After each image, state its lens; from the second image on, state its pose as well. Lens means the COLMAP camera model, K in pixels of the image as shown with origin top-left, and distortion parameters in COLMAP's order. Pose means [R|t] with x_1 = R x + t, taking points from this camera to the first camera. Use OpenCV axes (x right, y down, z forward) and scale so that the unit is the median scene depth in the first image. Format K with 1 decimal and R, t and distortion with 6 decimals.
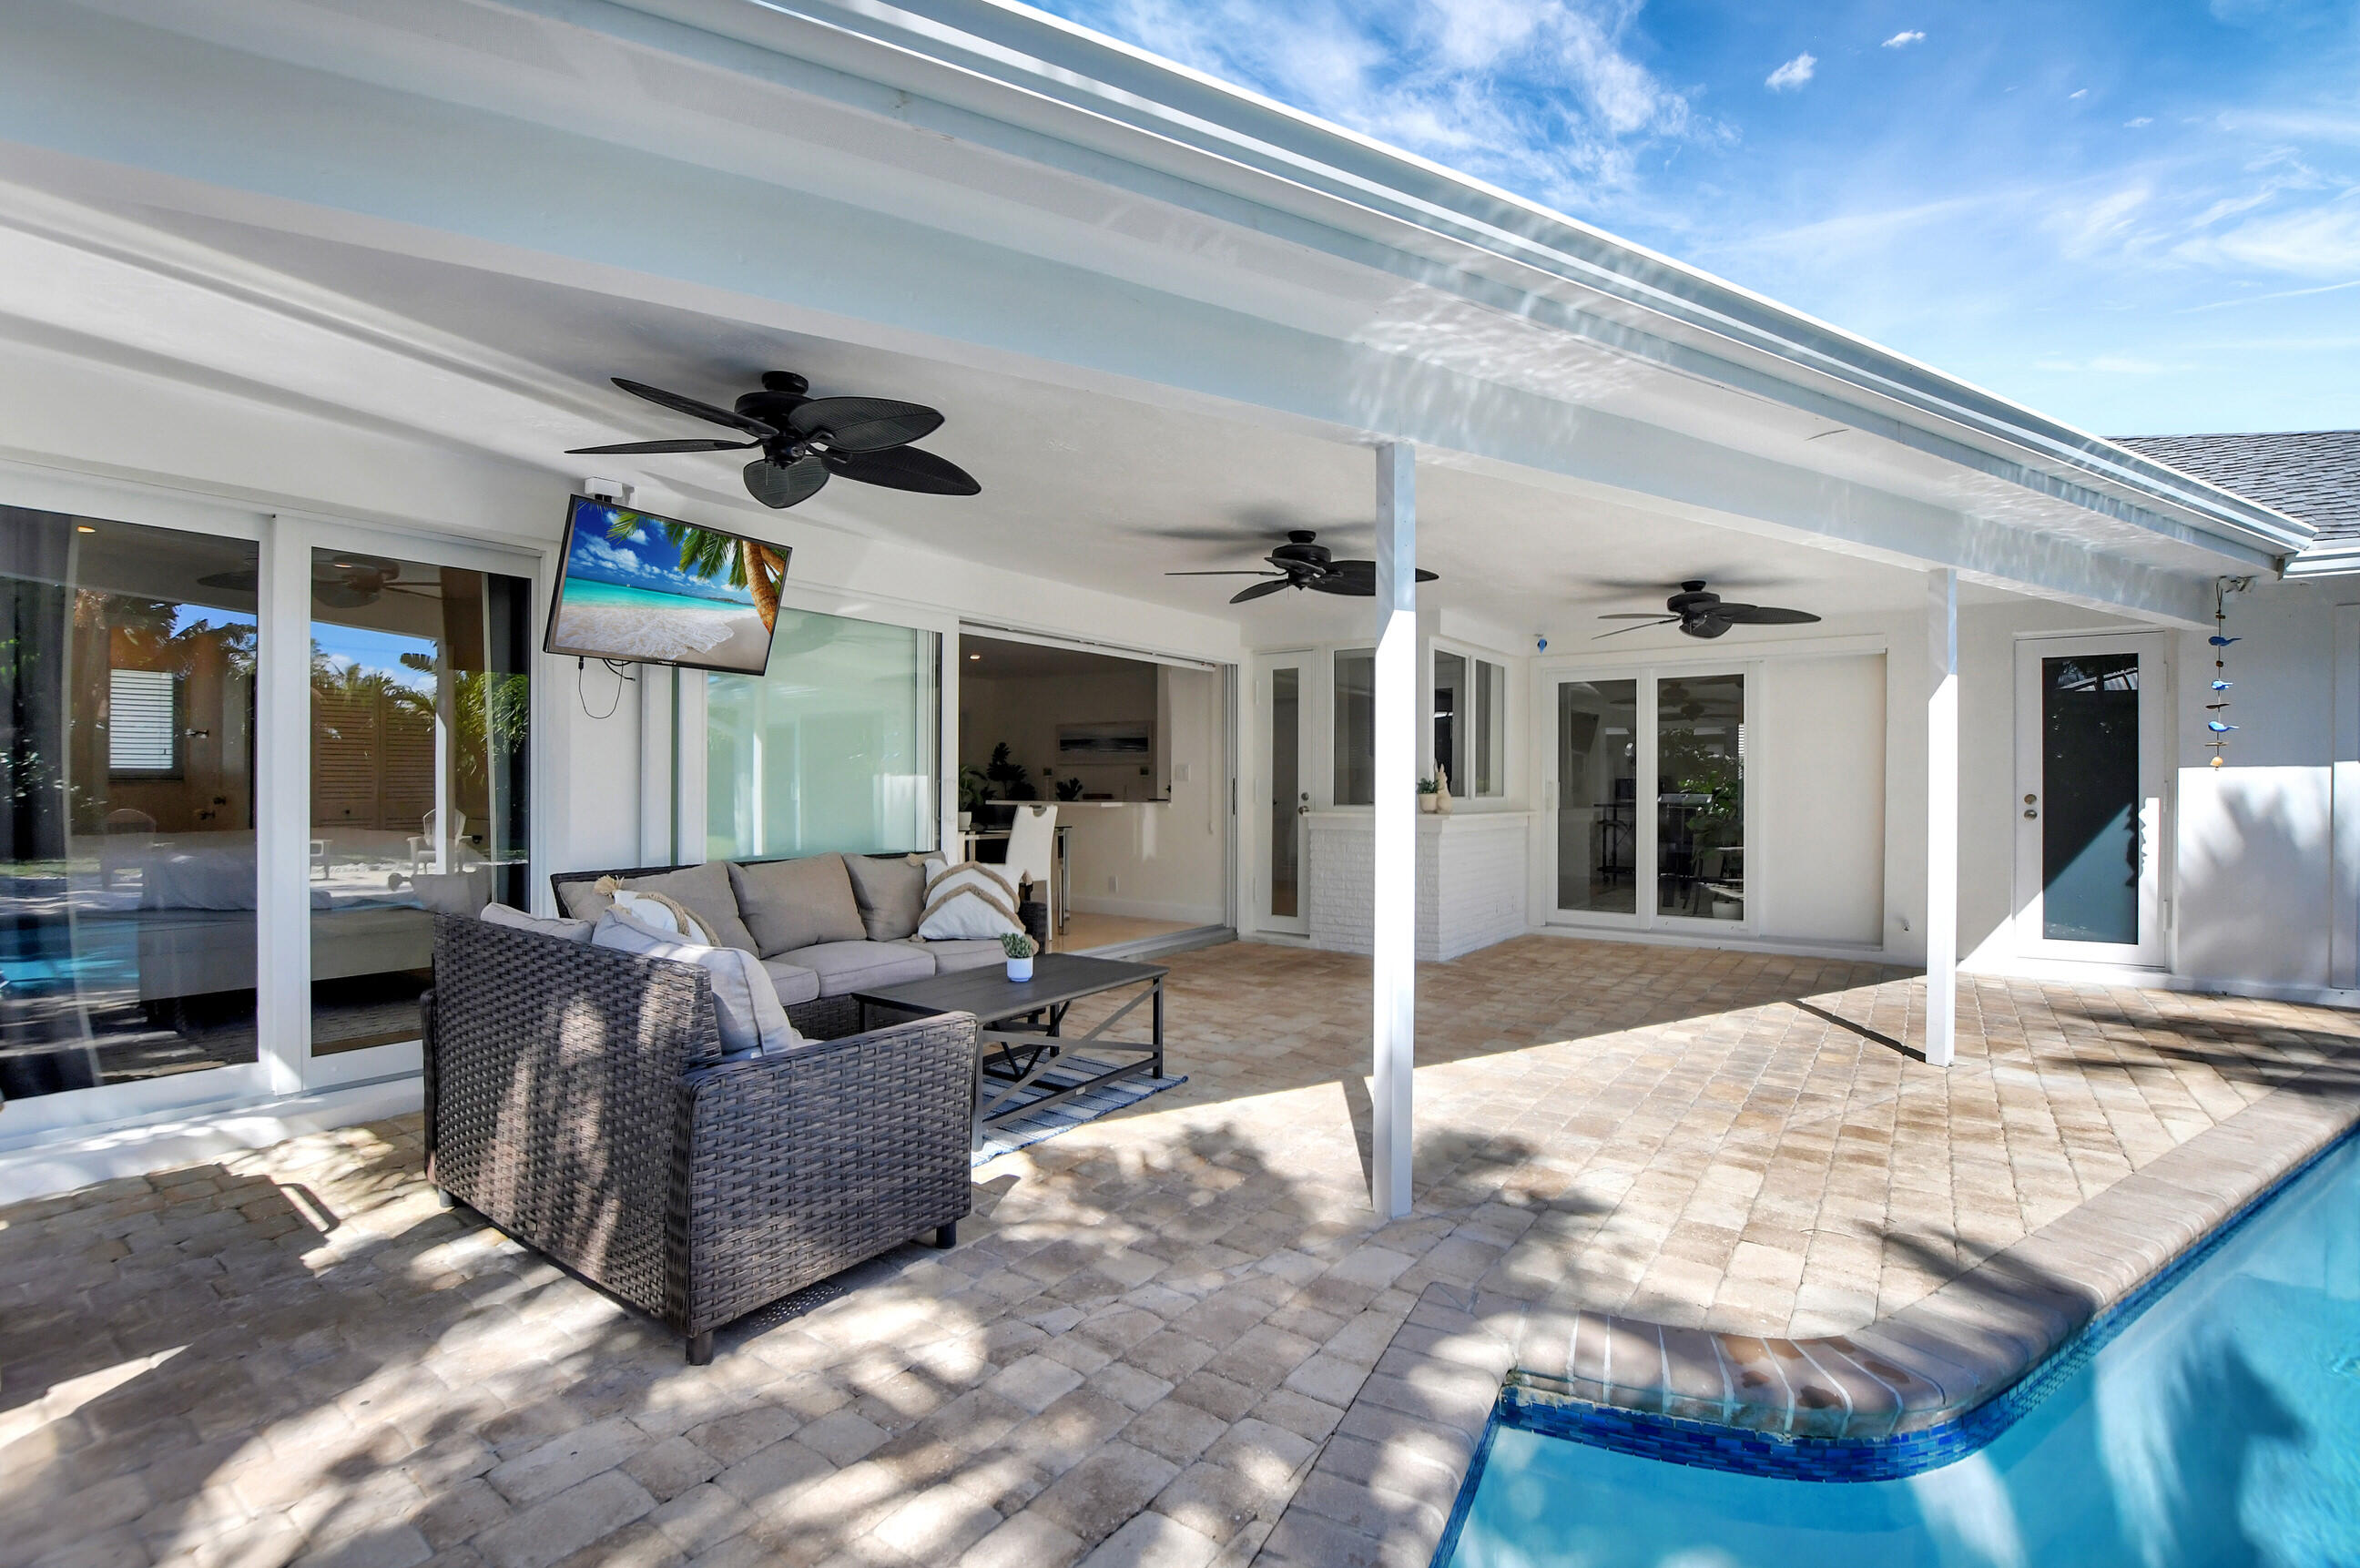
lens RADIAL K [[1085.4, 0, 1213.4], [0, 1085.4, 779.8], [0, 0, 1]] dist [-0.031000, 0.000431]
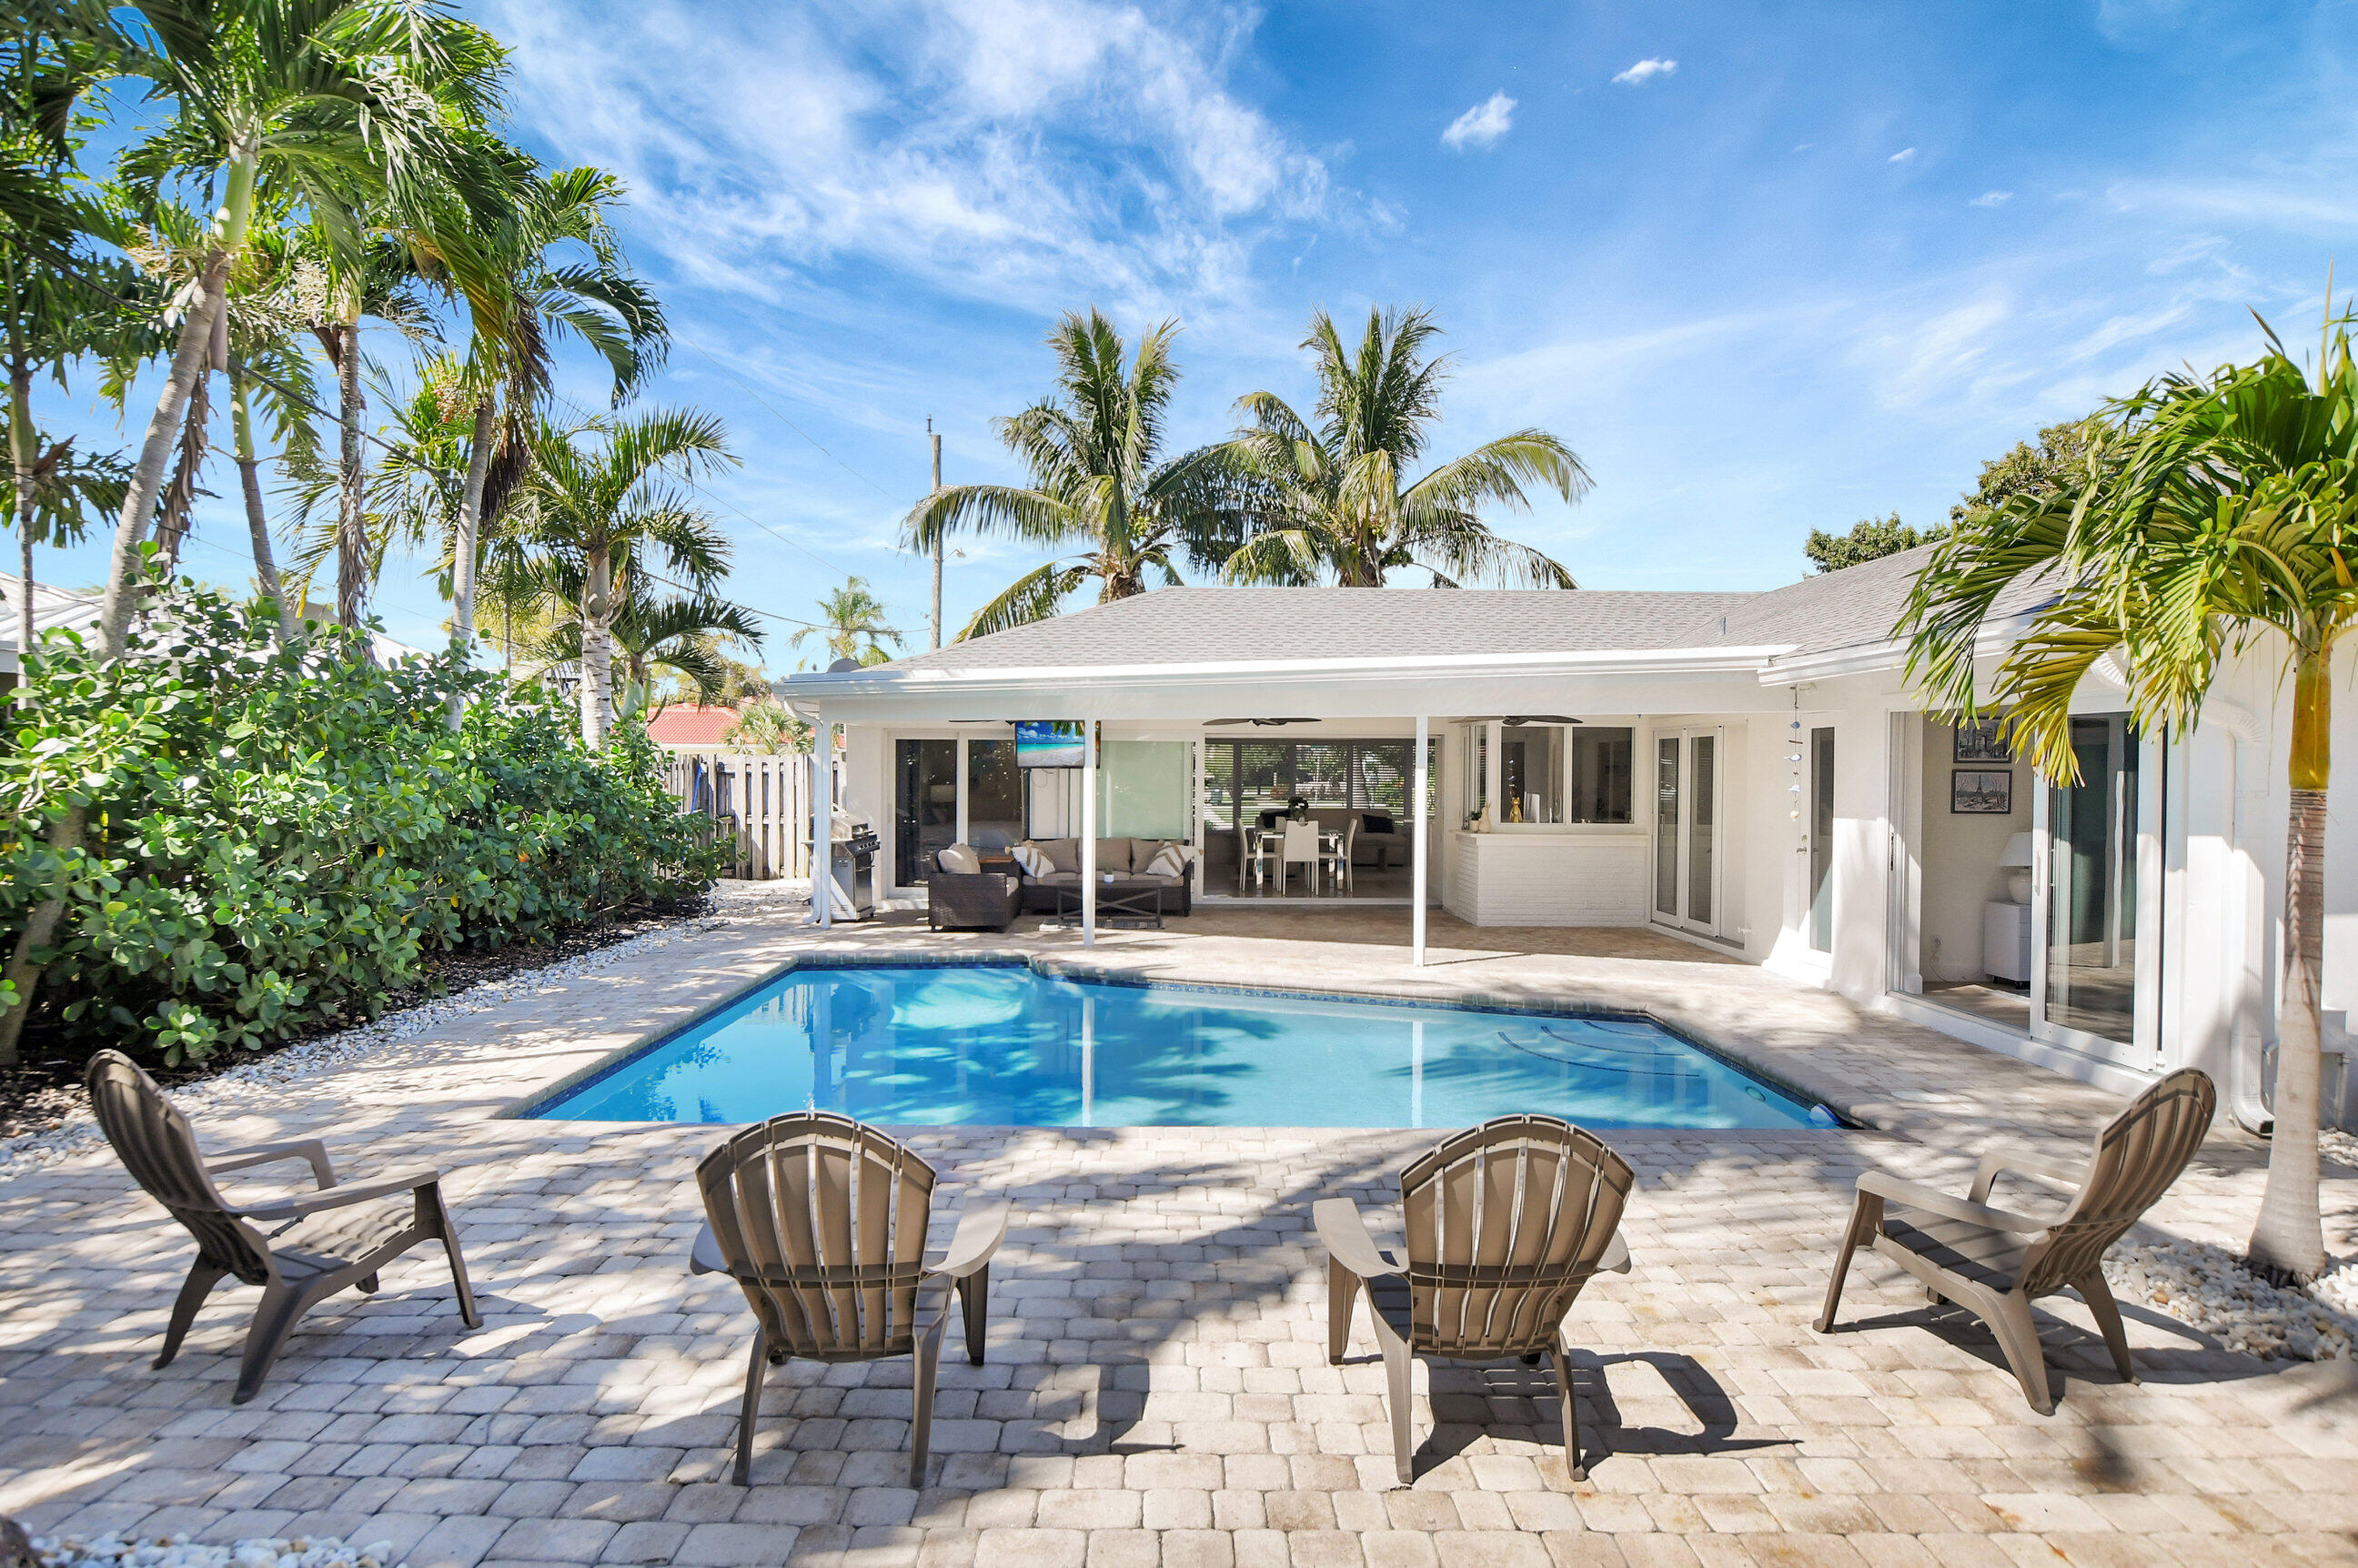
lens RADIAL K [[1348.8, 0, 1178.4], [0, 1348.8, 783.6], [0, 0, 1]] dist [-0.020560, 0.001088]
pose [[0.604332, 0.012754, -0.796630, 1.928402], [0.000142, 0.999870, 0.016116, -0.093050], [0.796733, -0.009852, 0.604252, -0.689879]]
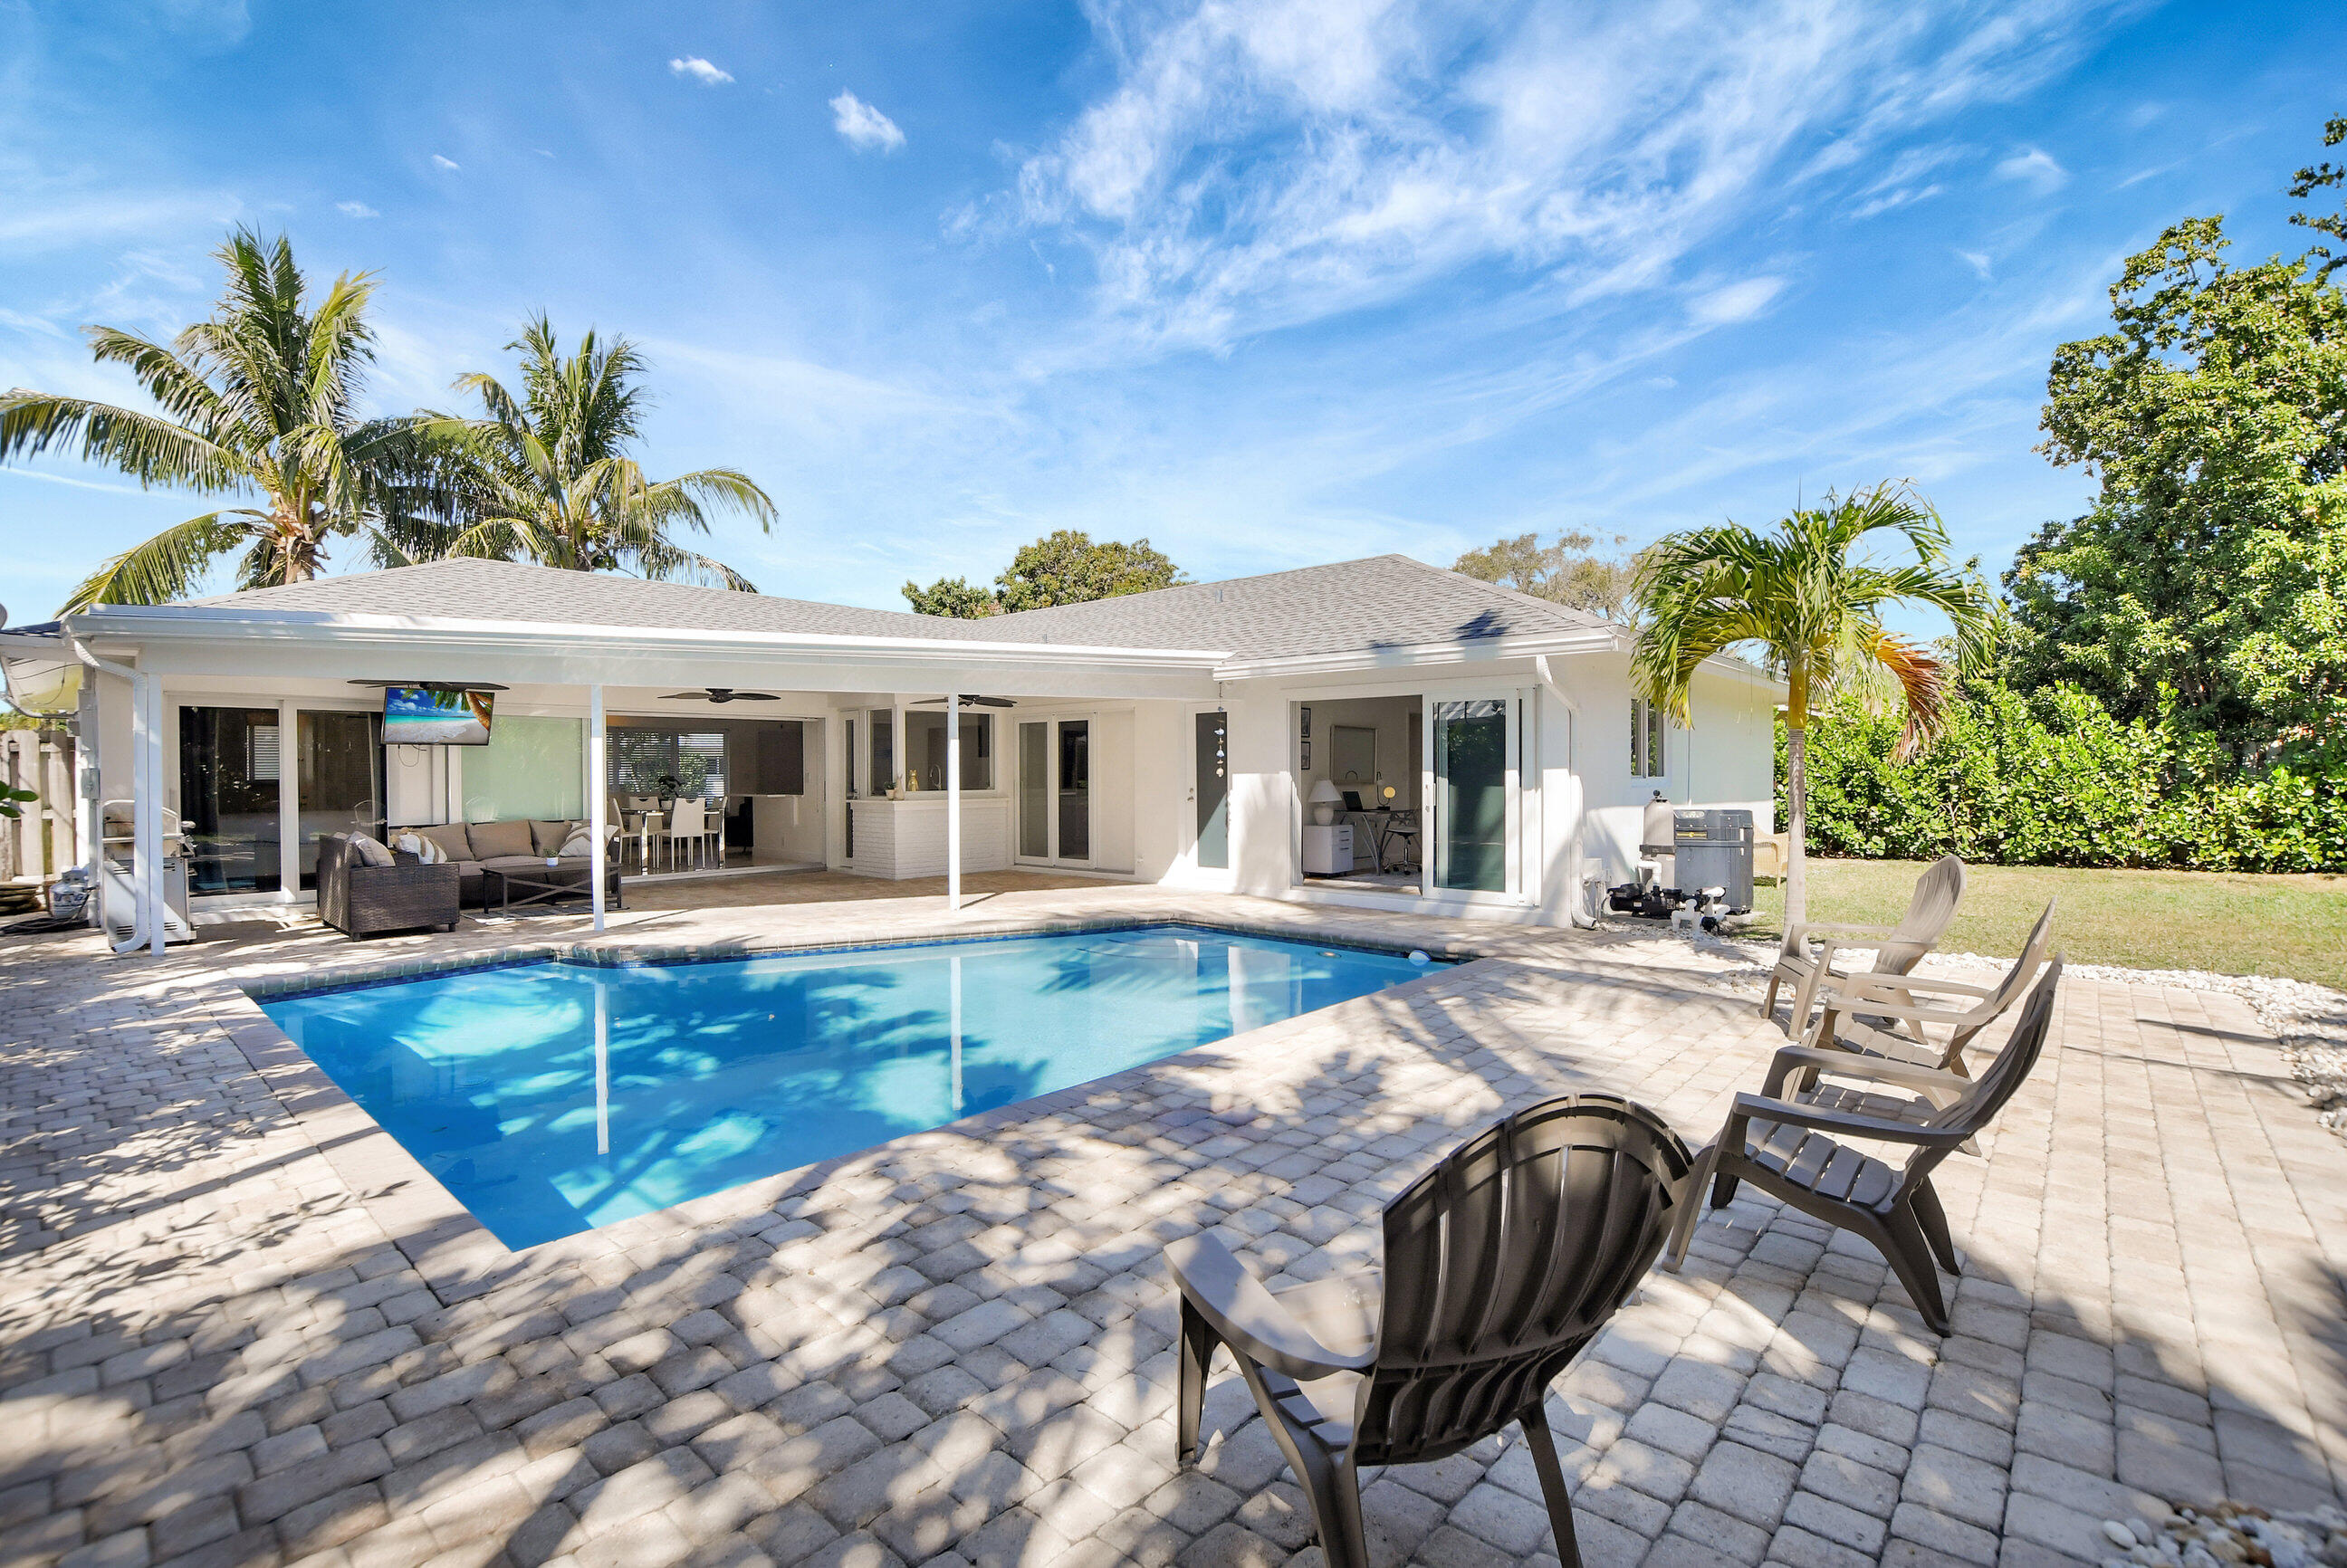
lens RADIAL K [[1053.8, 0, 1181.6], [0, 1053.8, 788.9], [0, 0, 1]] dist [-0.032341, 0.002701]
pose [[0.996691, -0.003029, -0.081223, 1.077625], [0.005085, 0.999672, 0.025114, -0.040485], [0.081120, -0.025444, 0.996379, -0.964974]]
